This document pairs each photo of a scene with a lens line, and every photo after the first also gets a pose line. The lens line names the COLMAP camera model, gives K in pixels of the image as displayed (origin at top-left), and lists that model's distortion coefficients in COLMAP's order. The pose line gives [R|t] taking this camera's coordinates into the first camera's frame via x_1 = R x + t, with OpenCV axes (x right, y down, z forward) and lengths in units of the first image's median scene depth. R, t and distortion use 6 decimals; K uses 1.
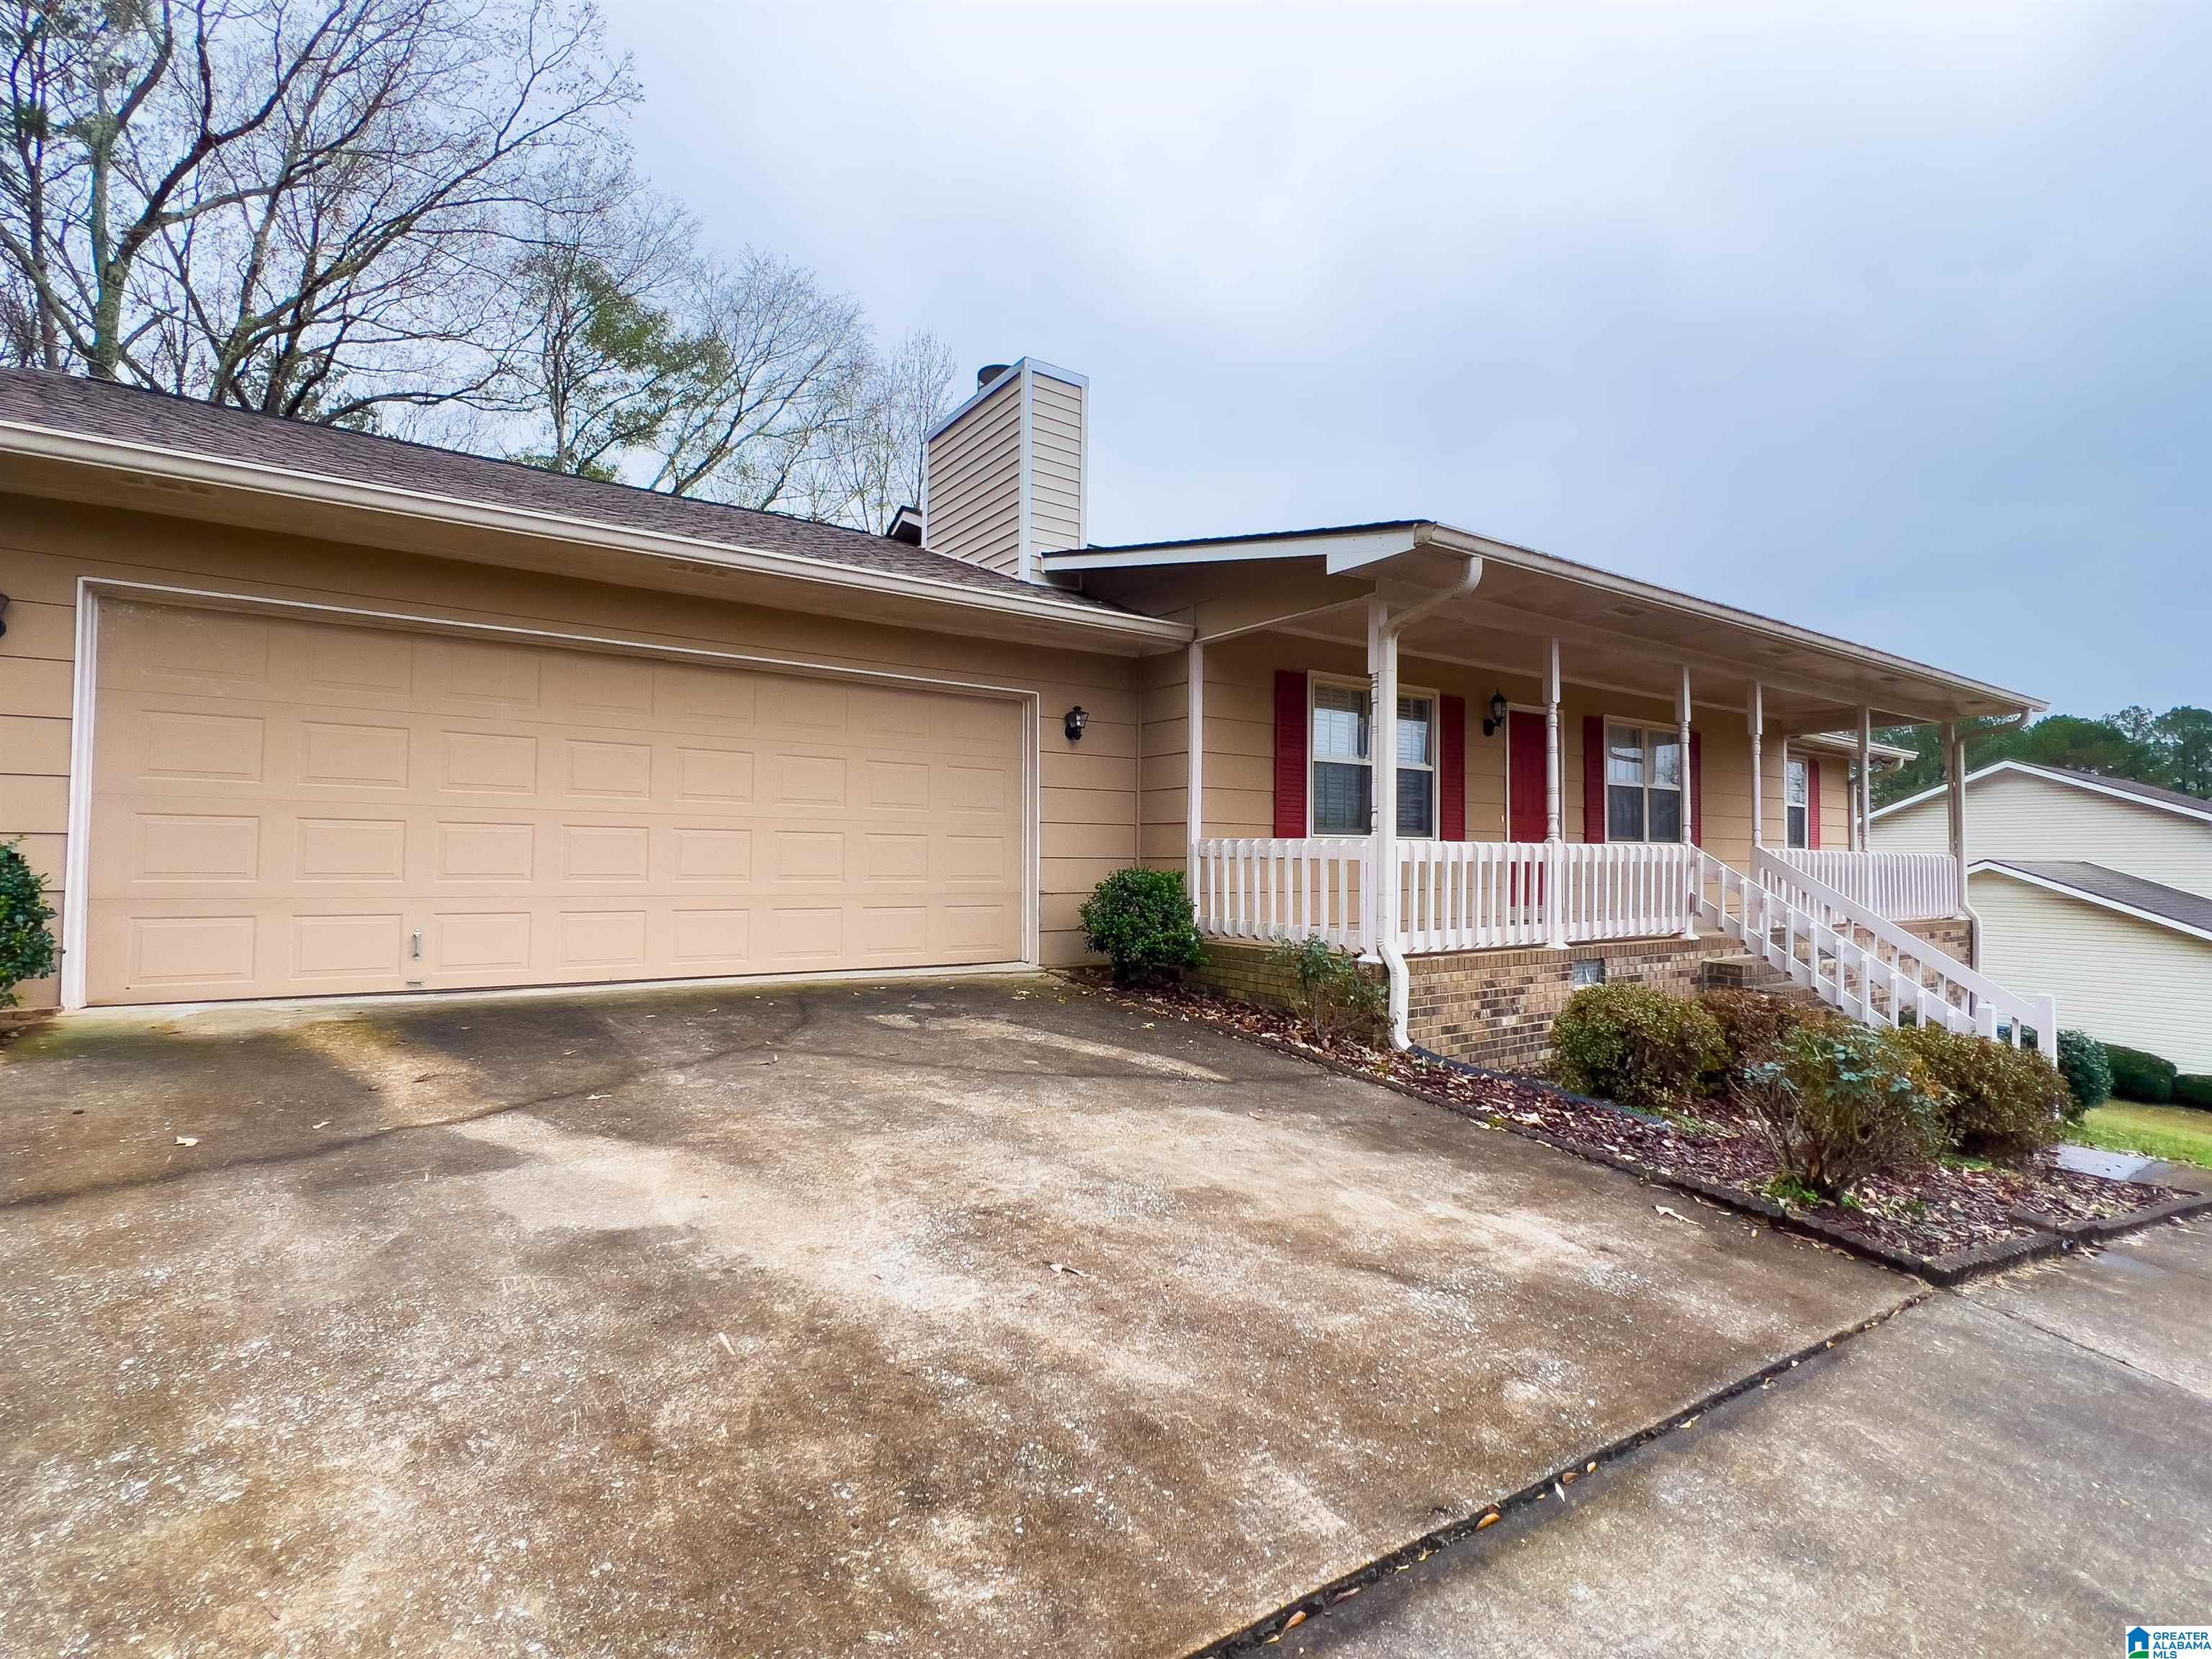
lens RADIAL K [[1048.8, 0, 1099.2], [0, 1048.8, 833.2], [0, 0, 1]] dist [0.000020, 0.000072]
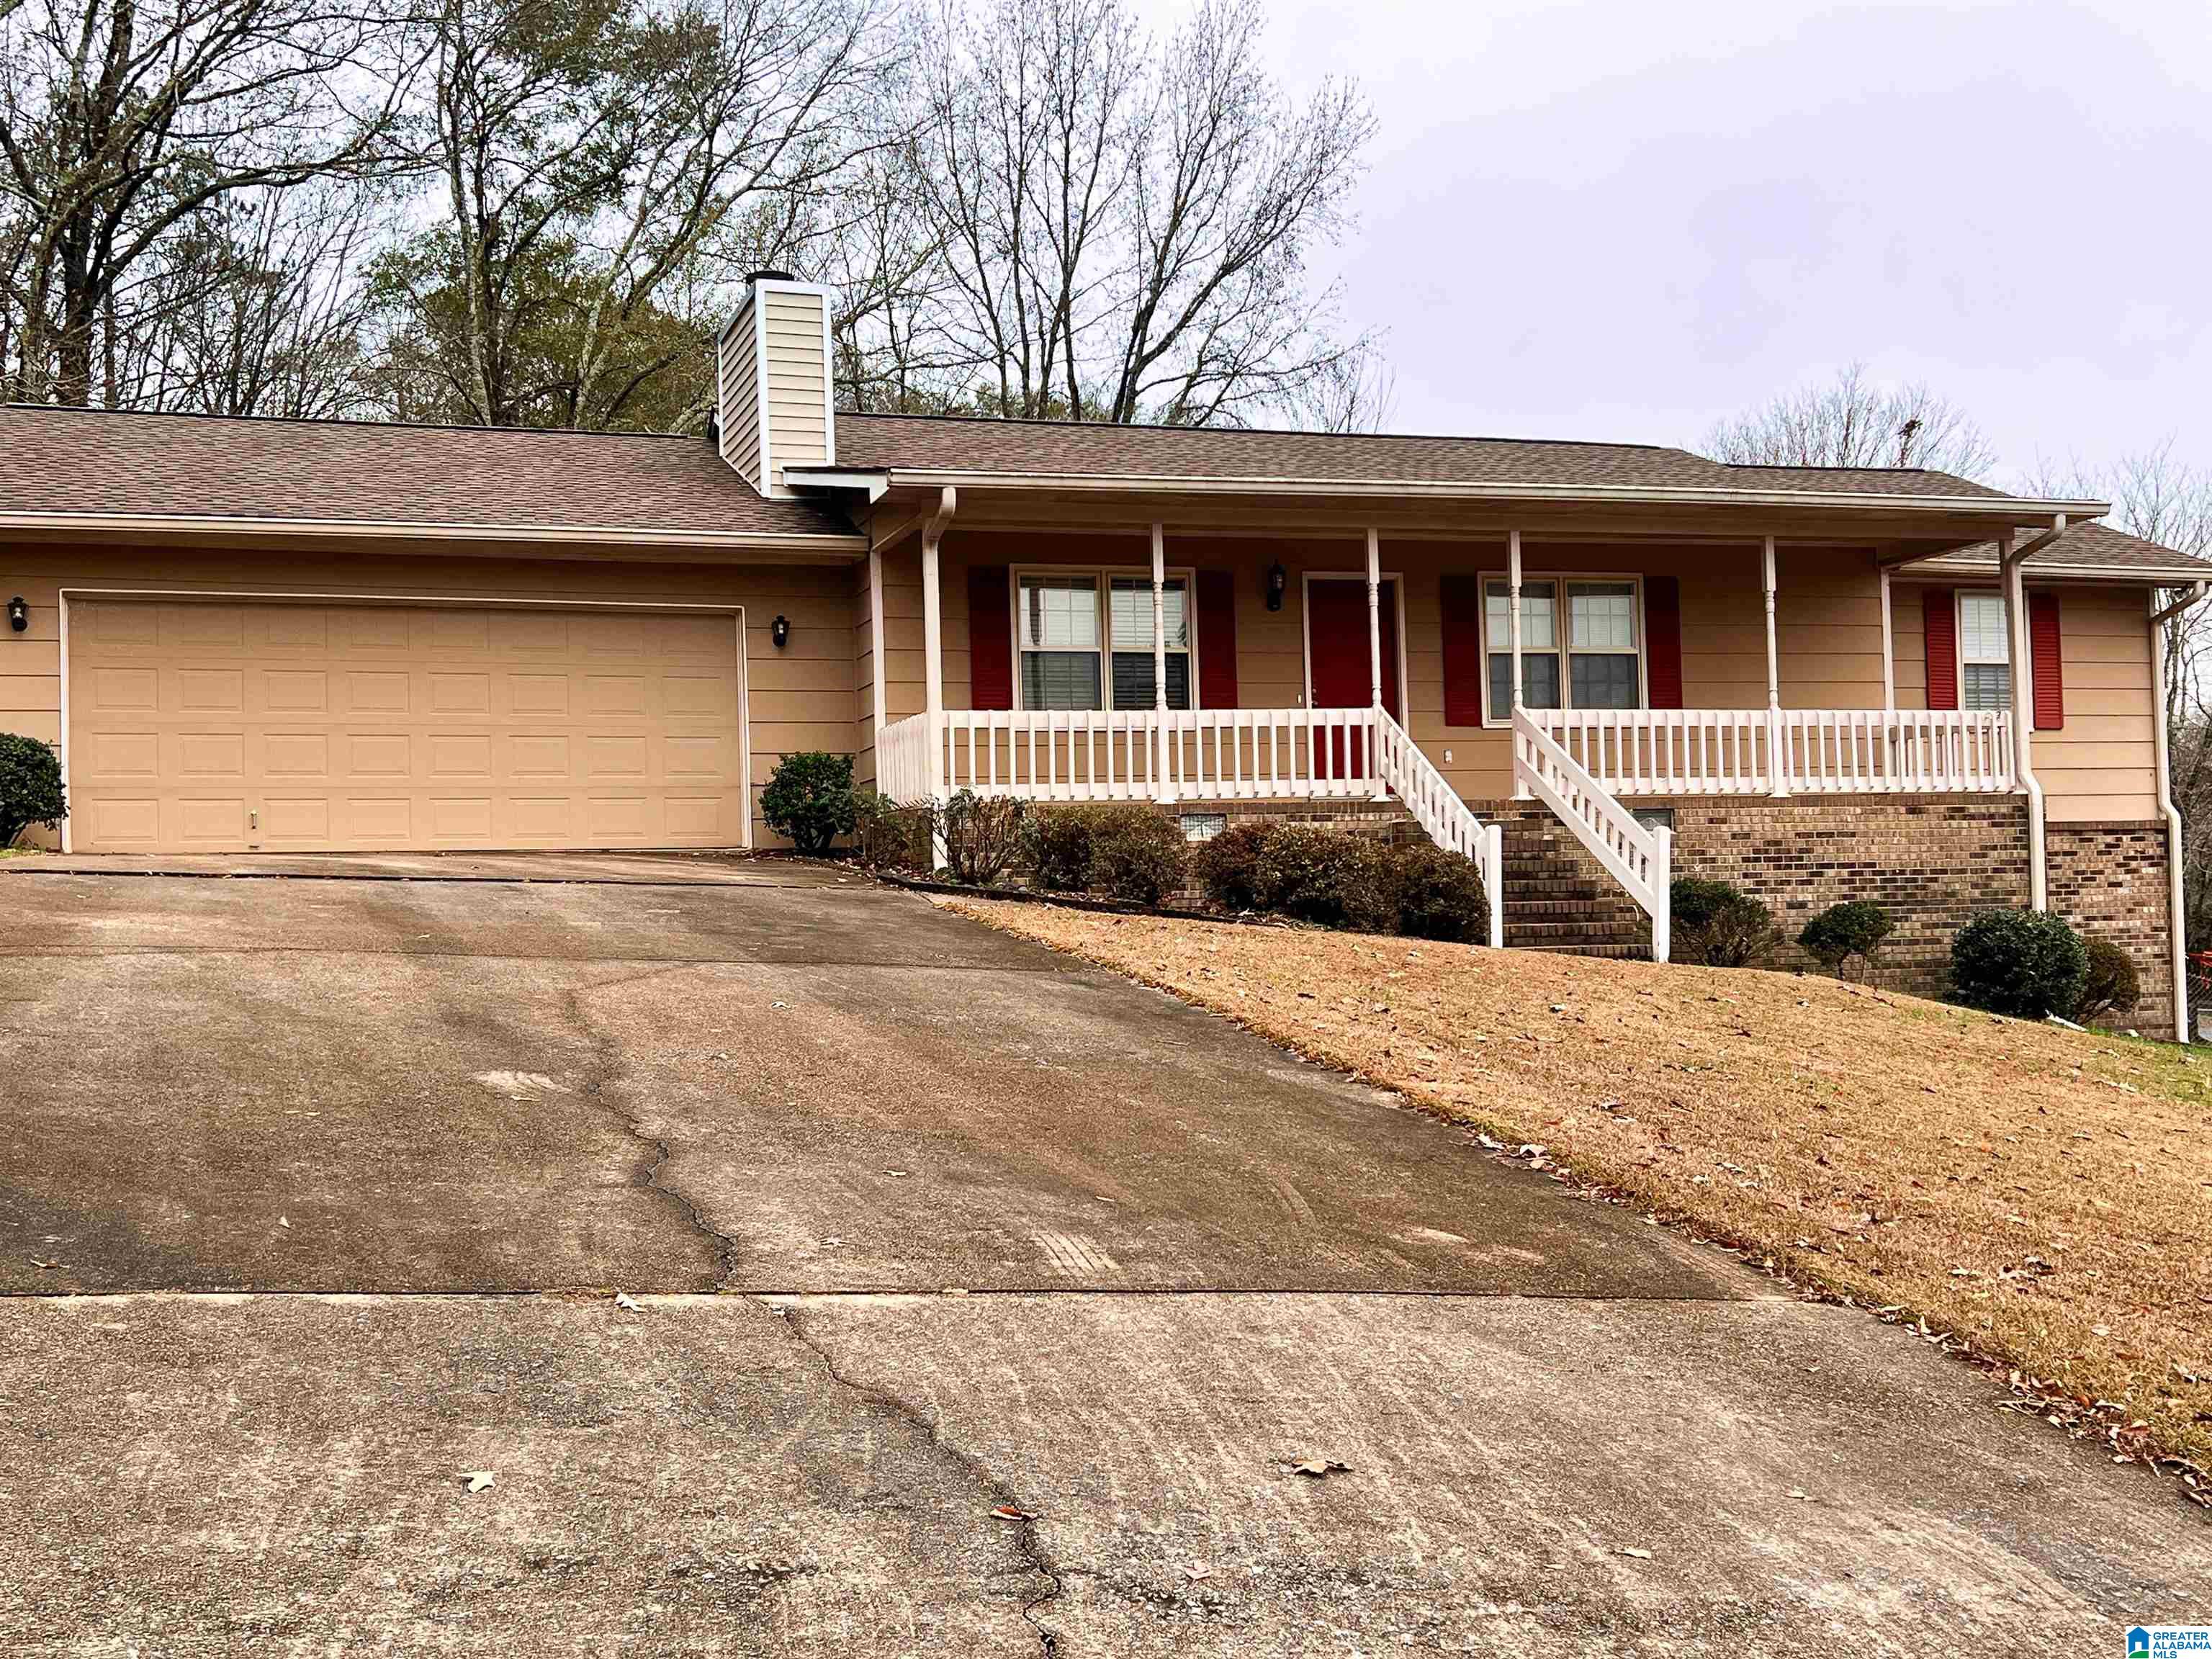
lens RADIAL K [[2375.2, 0, 1107.8], [0, 2375.2, 831.0], [0, 0, 1]] dist [0.030355, 0.000000]
pose [[0.965870, -0.049368, -0.254280, 0.907757], [0.045312, 0.998735, -0.021789, 0.170287], [0.255034, 0.009524, 0.966885, -1.289081]]
